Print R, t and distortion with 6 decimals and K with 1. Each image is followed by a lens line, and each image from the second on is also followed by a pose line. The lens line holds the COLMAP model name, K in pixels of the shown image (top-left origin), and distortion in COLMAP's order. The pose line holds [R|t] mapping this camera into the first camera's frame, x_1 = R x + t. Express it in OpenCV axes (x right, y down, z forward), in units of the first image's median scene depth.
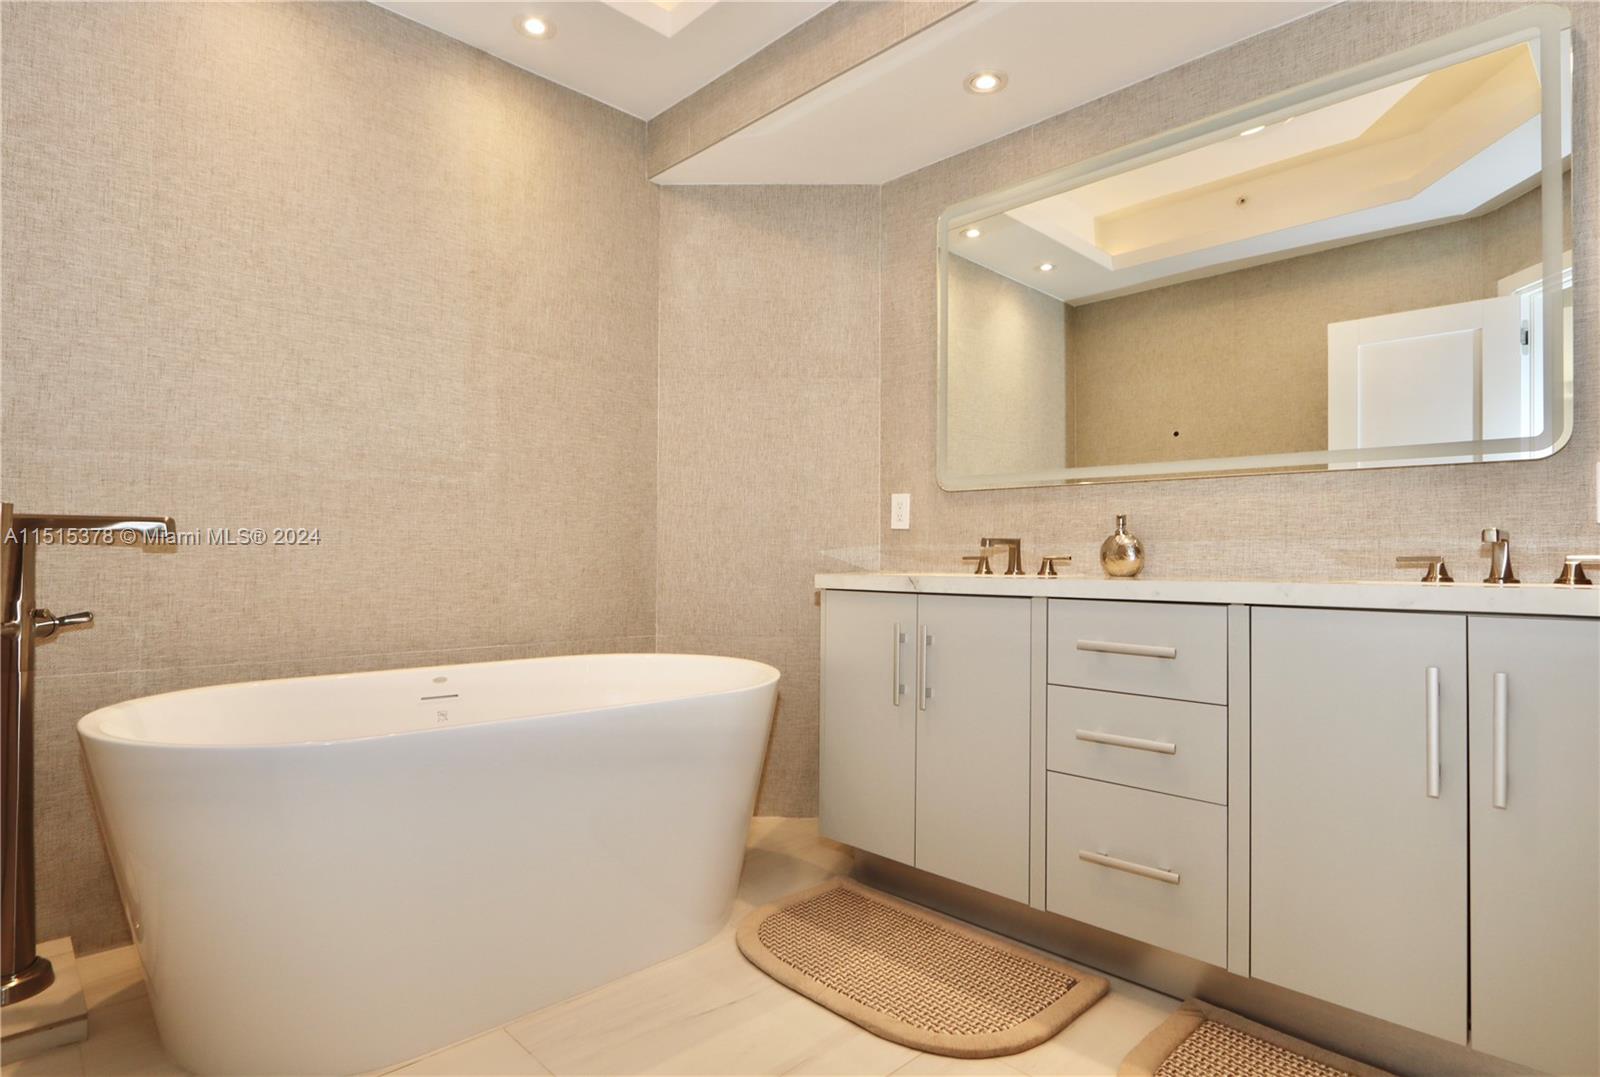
lens RADIAL K [[909.3, 0, 861.7], [0, 909.3, 526.5], [0, 0, 1]] dist [-0.013323, 0.000713]
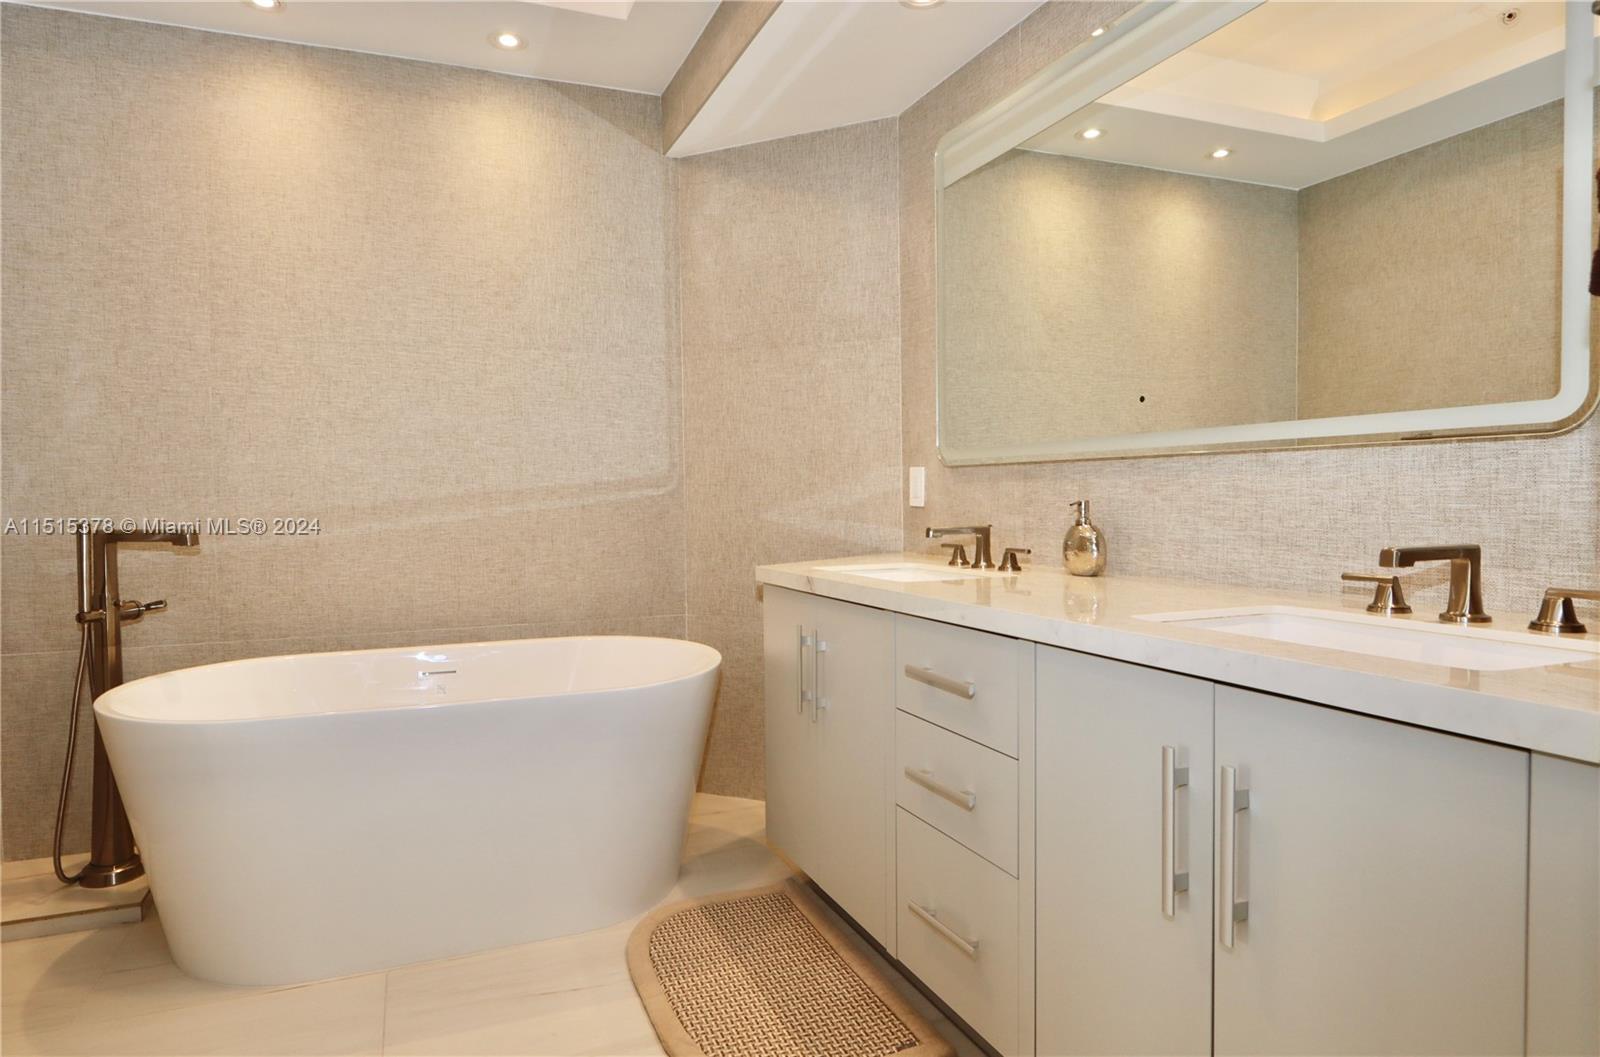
lens RADIAL K [[1001.7, 0, 801.5], [0, 1001.7, 503.7], [0, 0, 1]] dist [-0.011325, 0.000730]
pose [[0.900427, -0.009834, -0.434896, 0.434866], [0.033052, 0.998401, 0.045855, -0.057697], [0.433750, -0.055664, 0.899312, 0.076176]]
